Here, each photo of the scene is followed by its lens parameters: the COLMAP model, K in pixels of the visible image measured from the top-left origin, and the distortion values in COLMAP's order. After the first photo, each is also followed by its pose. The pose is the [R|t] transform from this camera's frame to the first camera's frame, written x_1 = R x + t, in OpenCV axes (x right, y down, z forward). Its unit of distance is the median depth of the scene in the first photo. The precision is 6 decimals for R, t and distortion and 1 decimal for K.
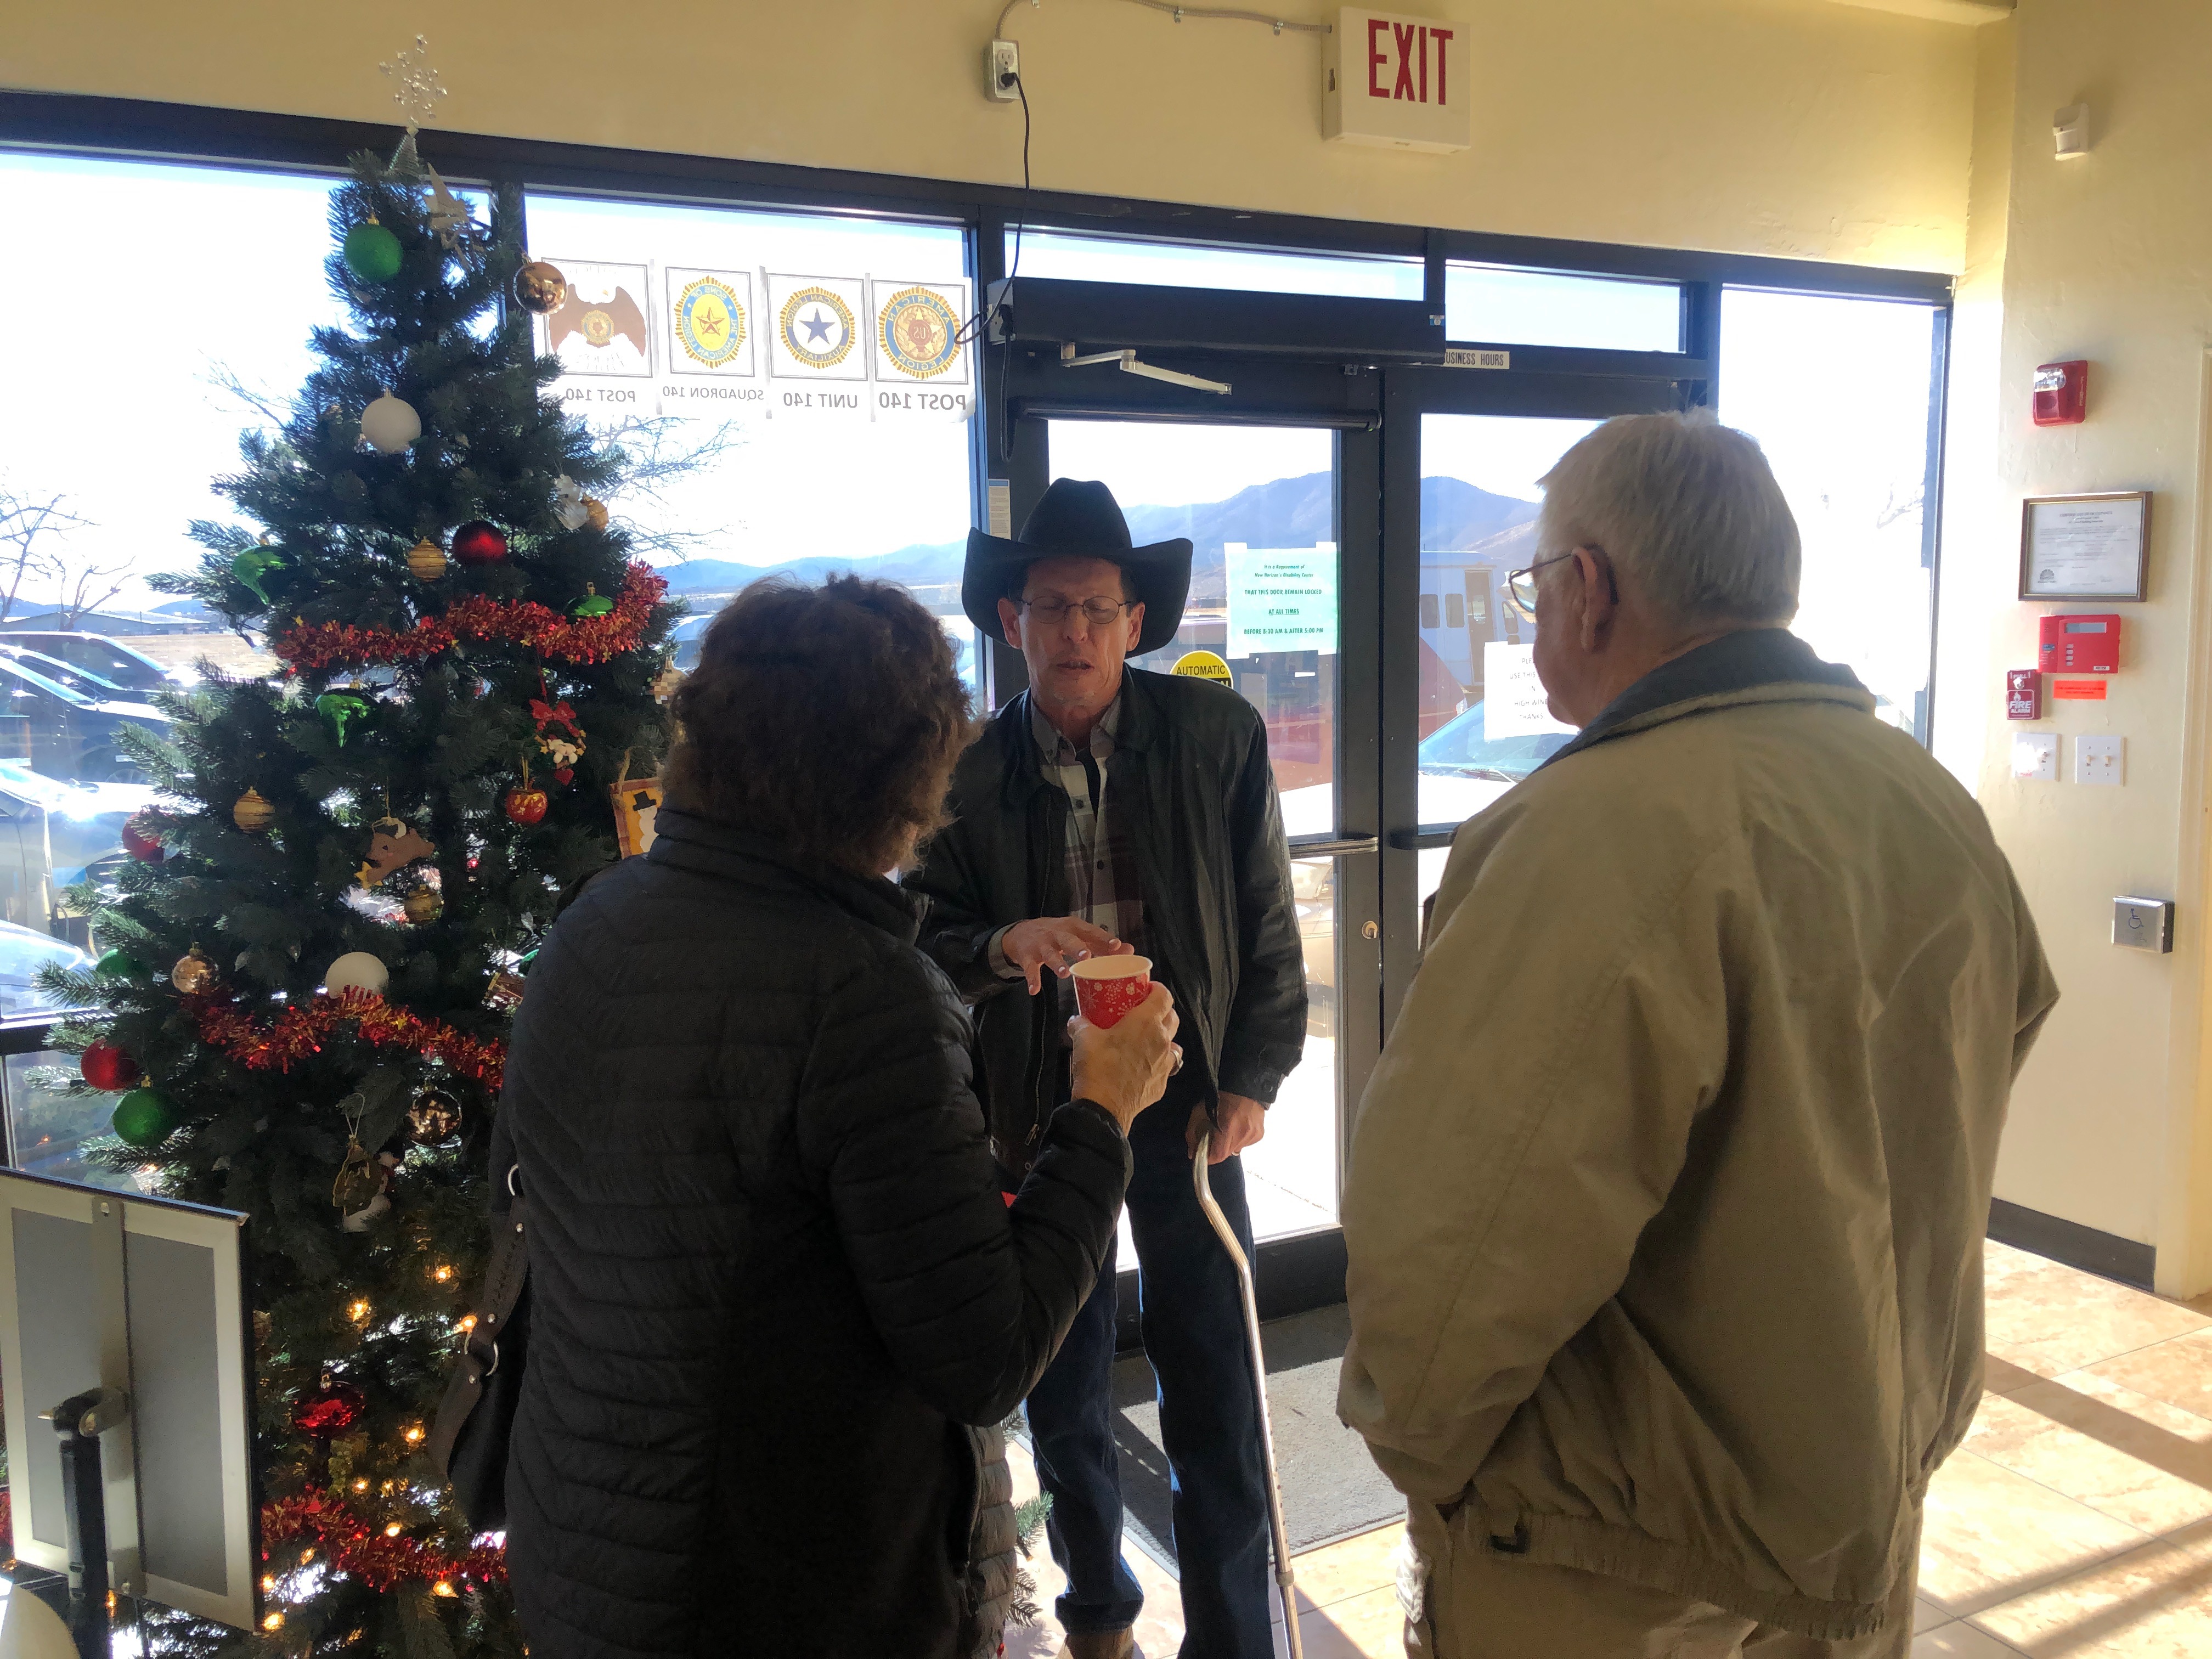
lens RADIAL K [[1774.1, 0, 1106.0], [0, 1774.1, 829.5], [0, 0, 1]] dist [-0.000089, 0.003002]
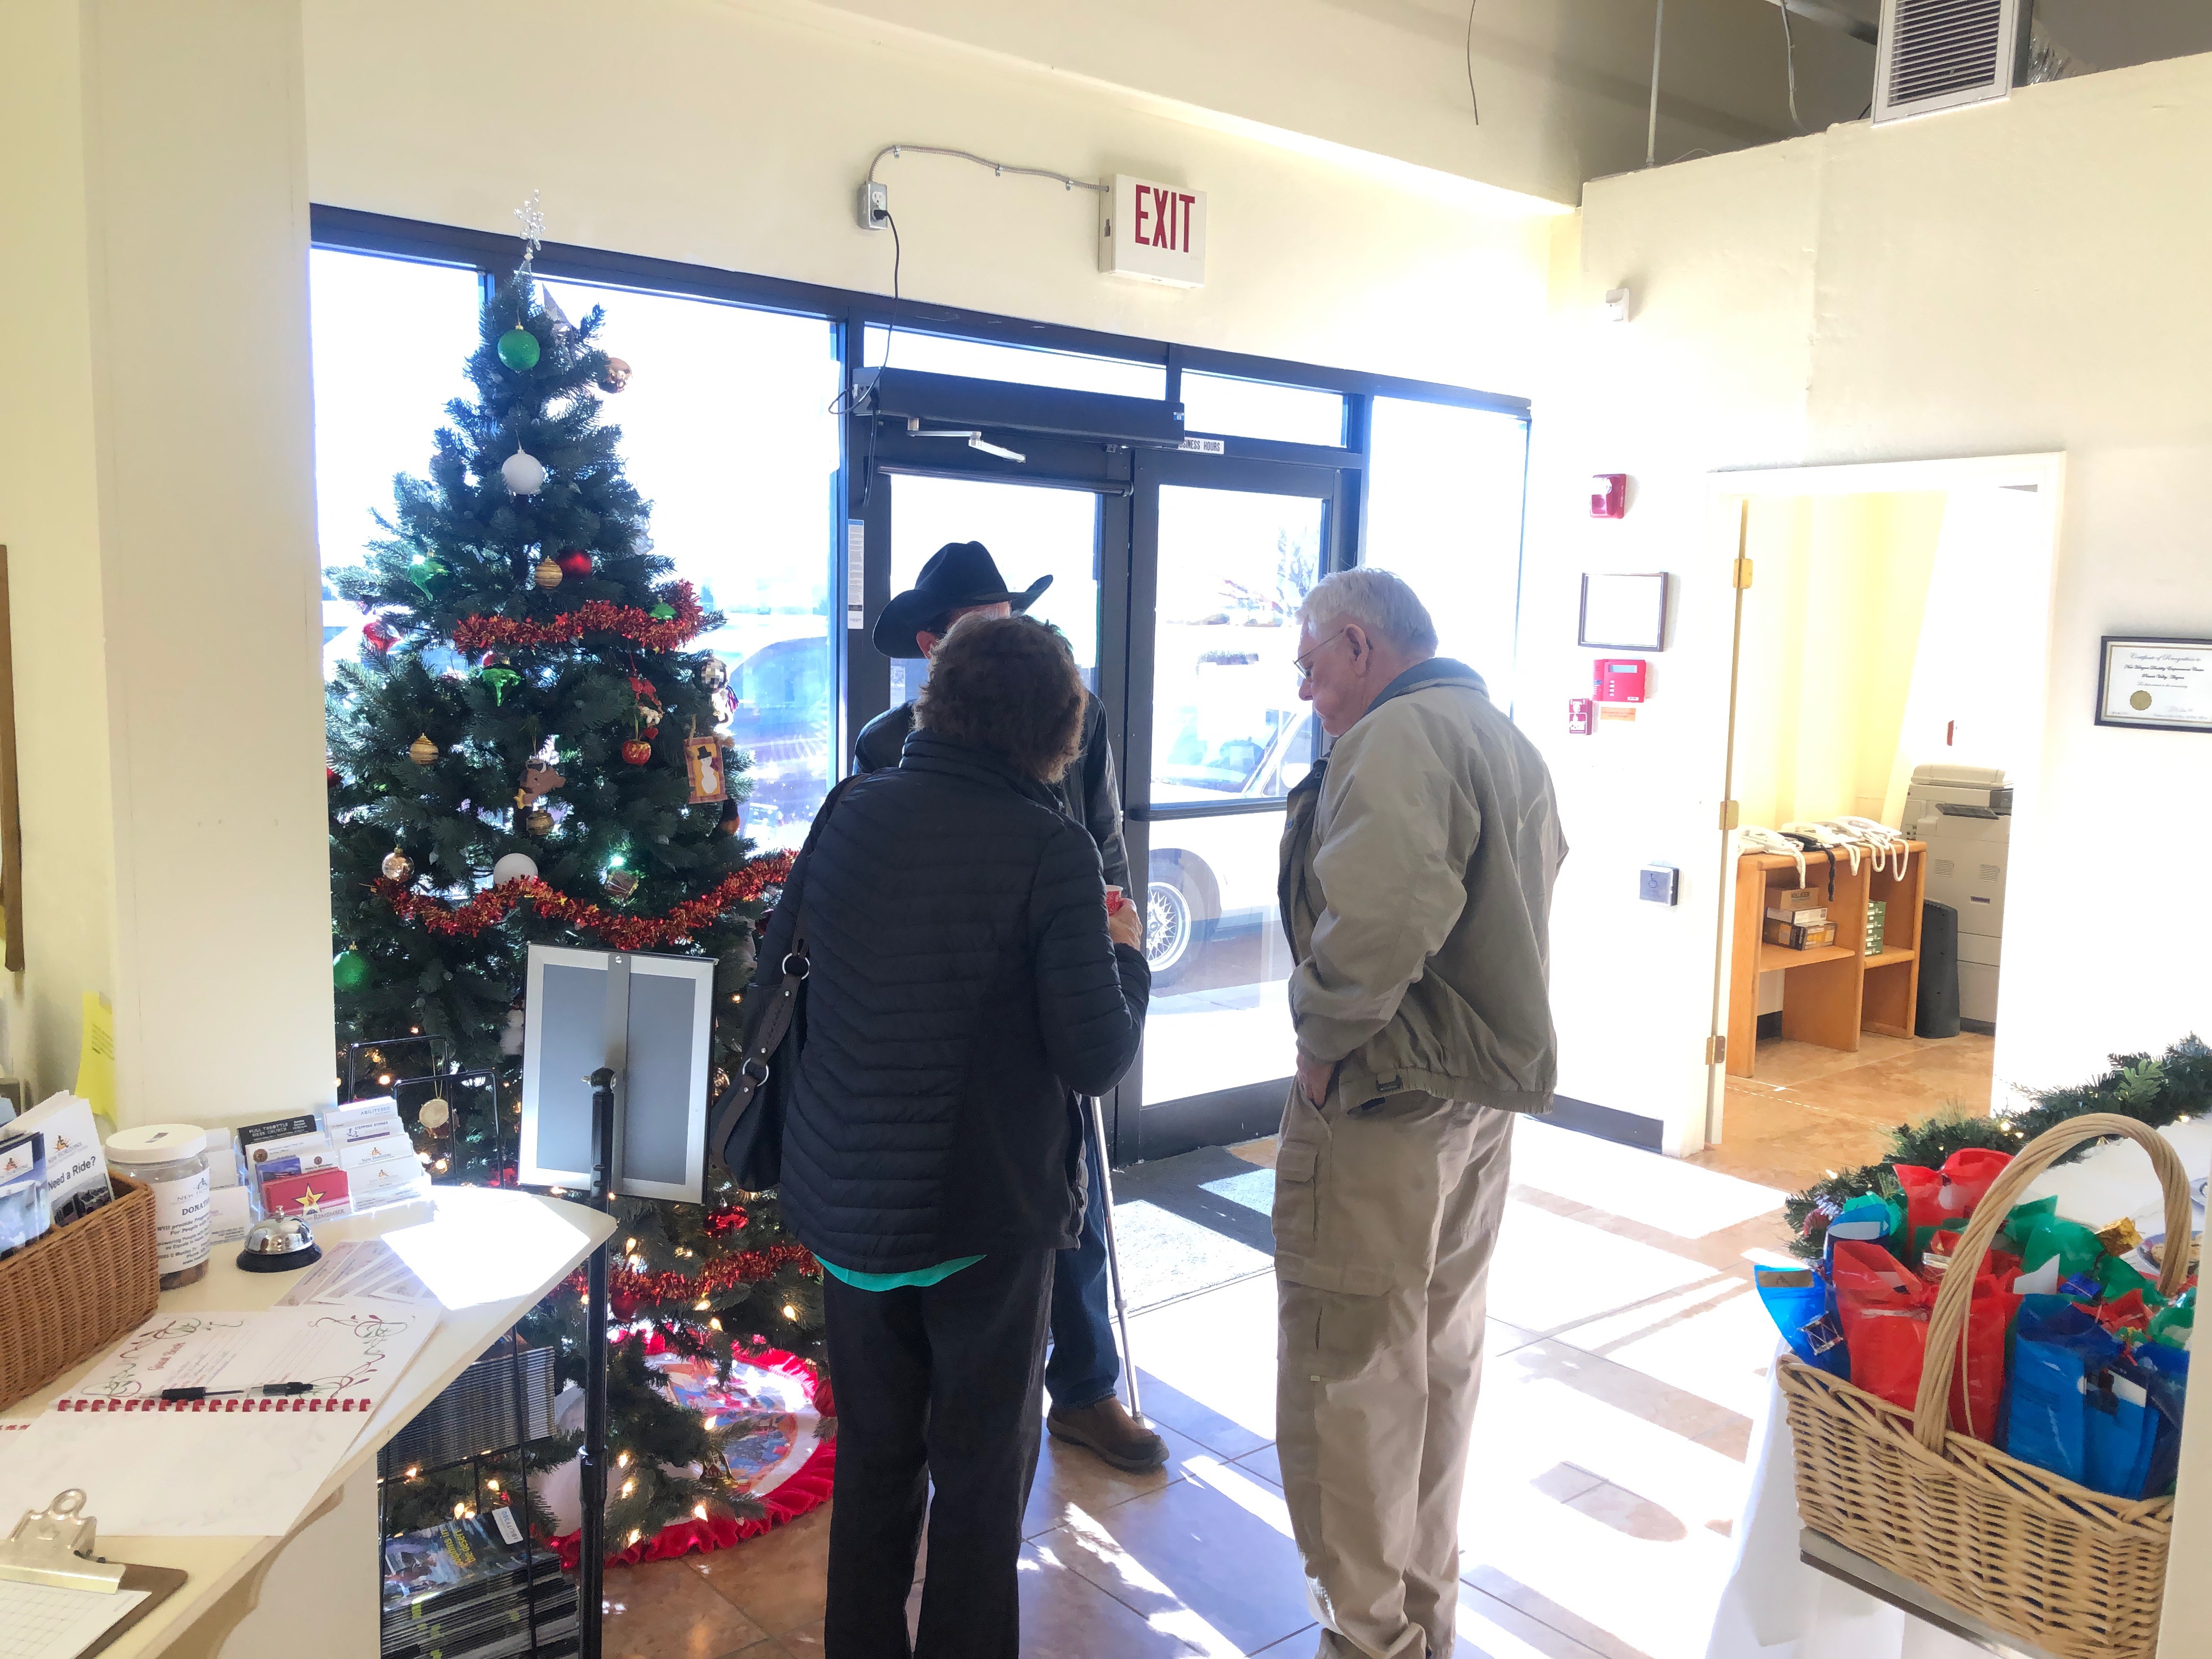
lens RADIAL K [[1779.6, 0, 1114.2], [0, 1779.6, 832.2], [0, 0, 1]] dist [0.007552, 0.006238]
pose [[0.971649, 0.015268, 0.235935, -0.170759], [-0.013555, 0.999869, -0.008880, 0.033843], [-0.236040, 0.005430, 0.971728, -0.272723]]
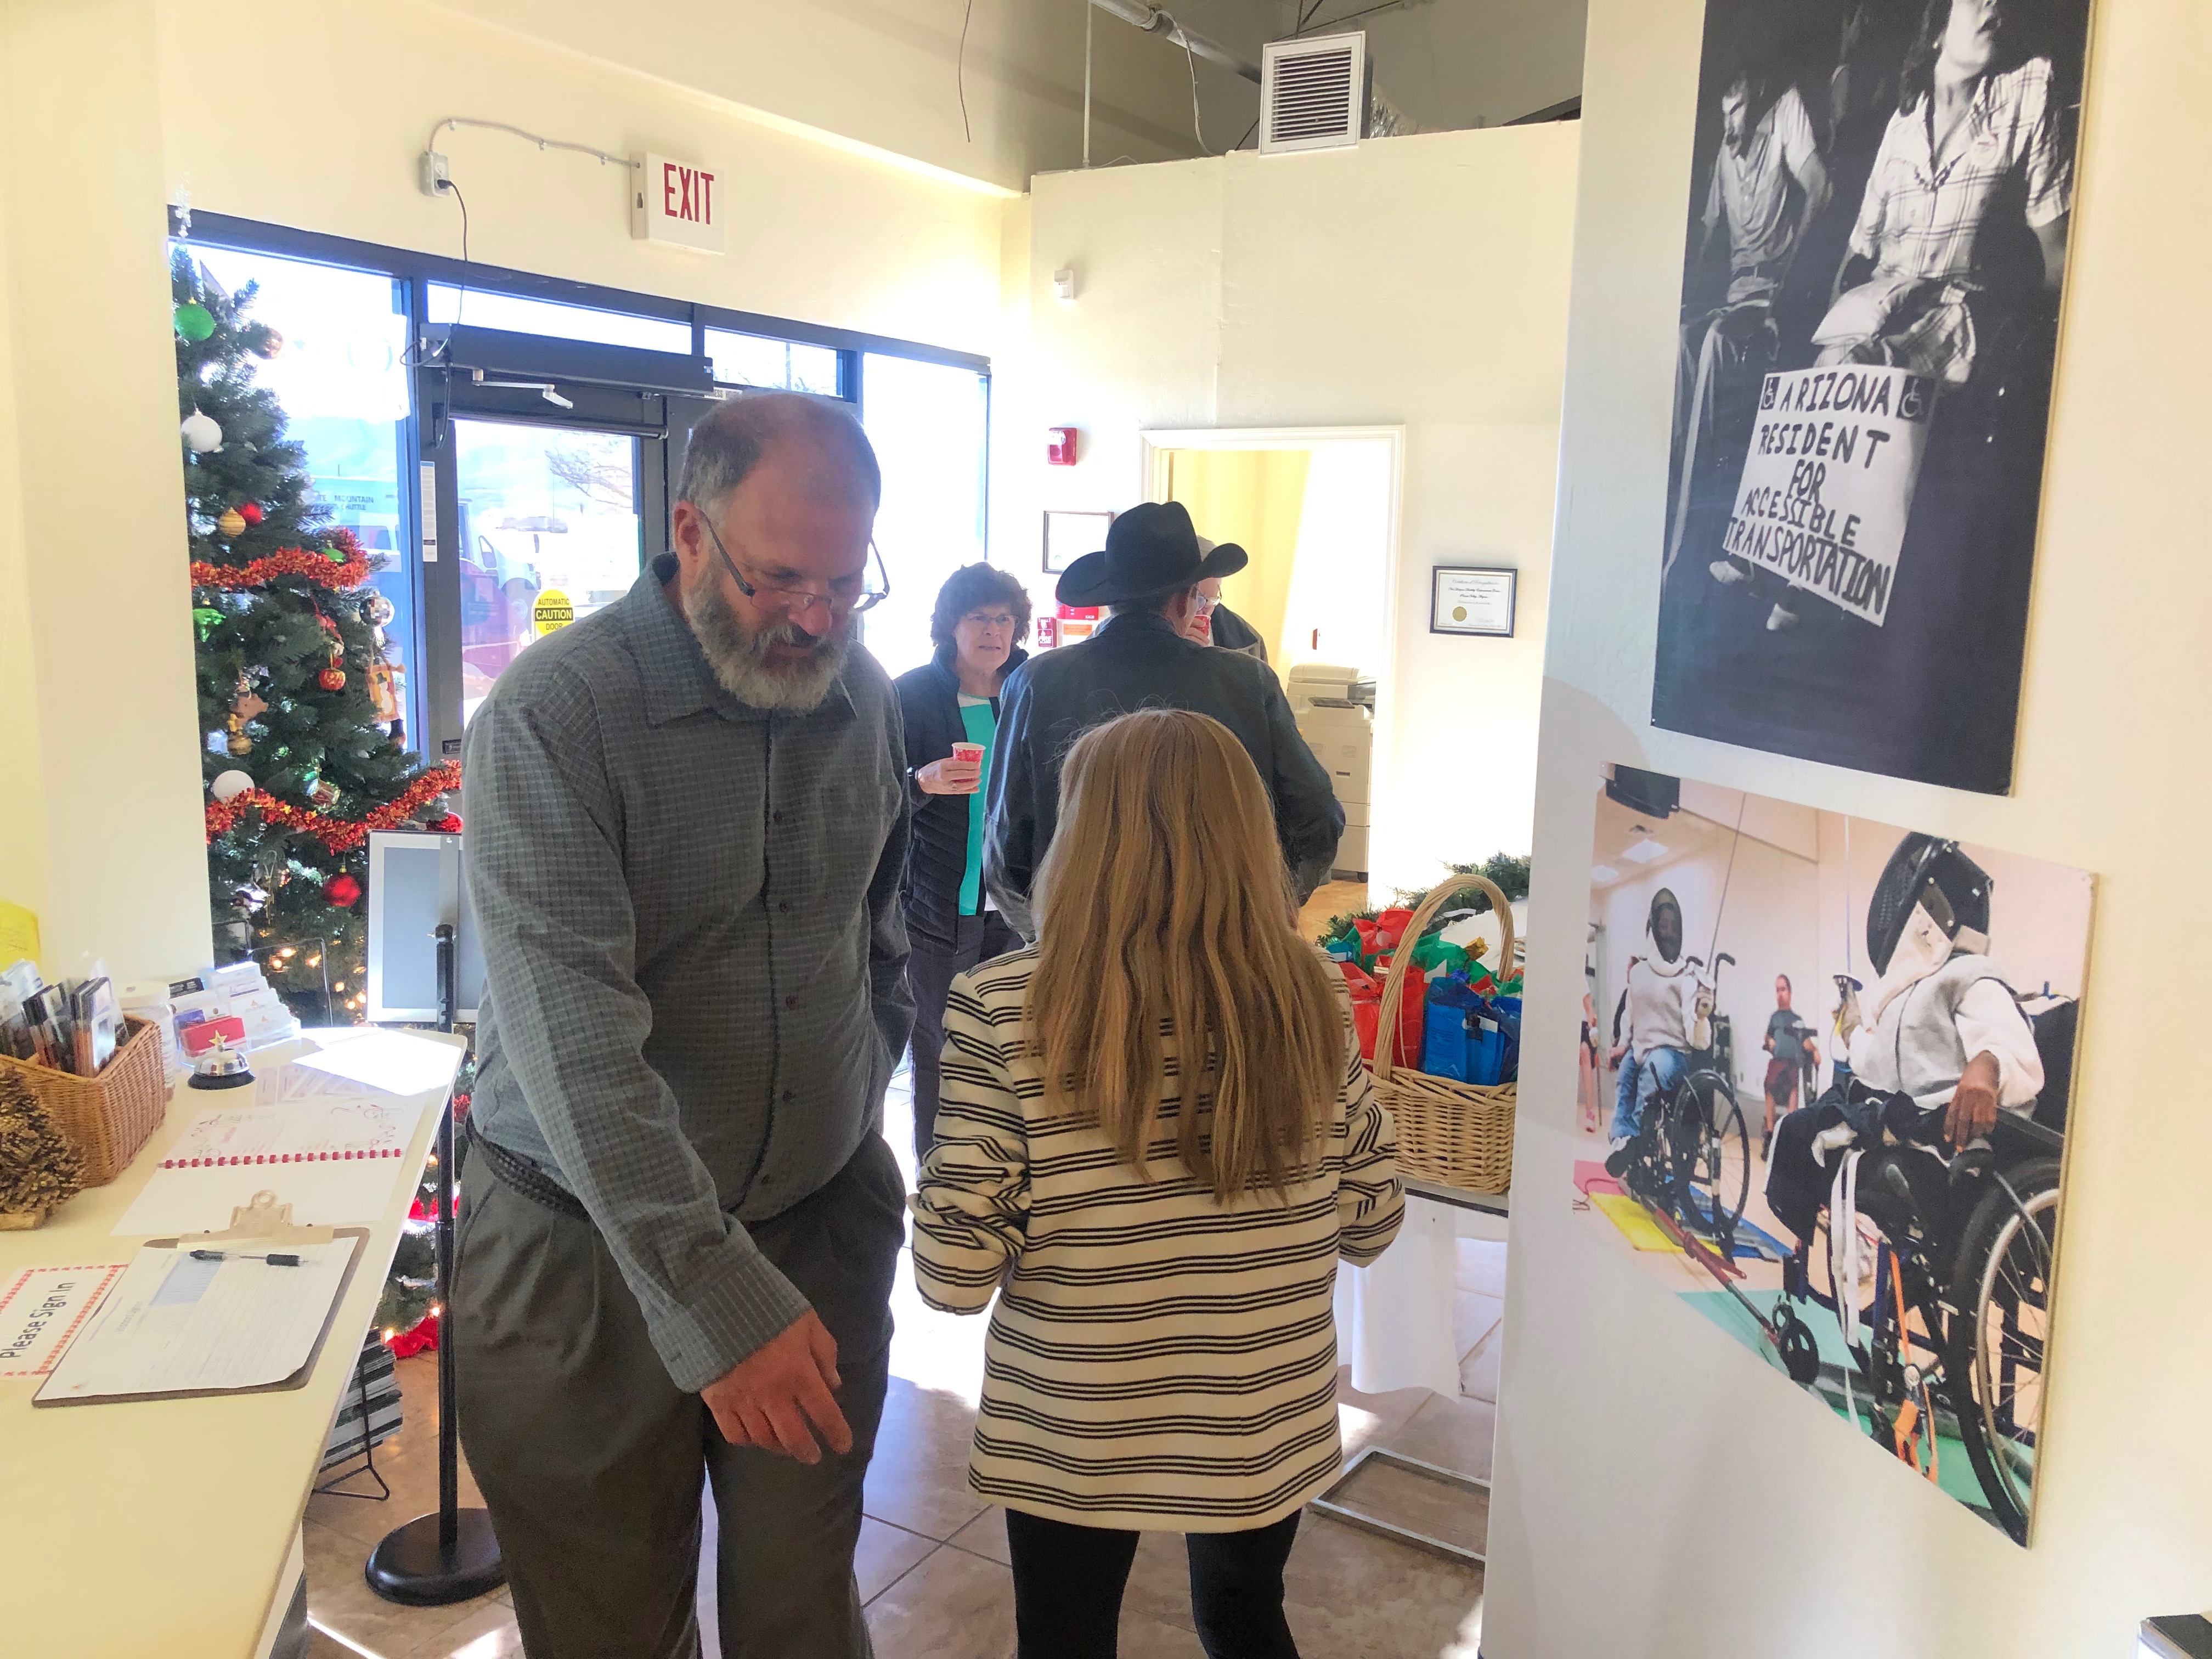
lens RADIAL K [[1776.6, 0, 1118.6], [0, 1776.6, 820.2], [0, 0, 1]] dist [0.000582, 0.018245]
pose [[0.837325, -0.043285, 0.544989, -0.363246], [0.027436, 0.998932, 0.037186, 0.044140], [-0.546017, -0.016184, 0.837618, -0.450878]]
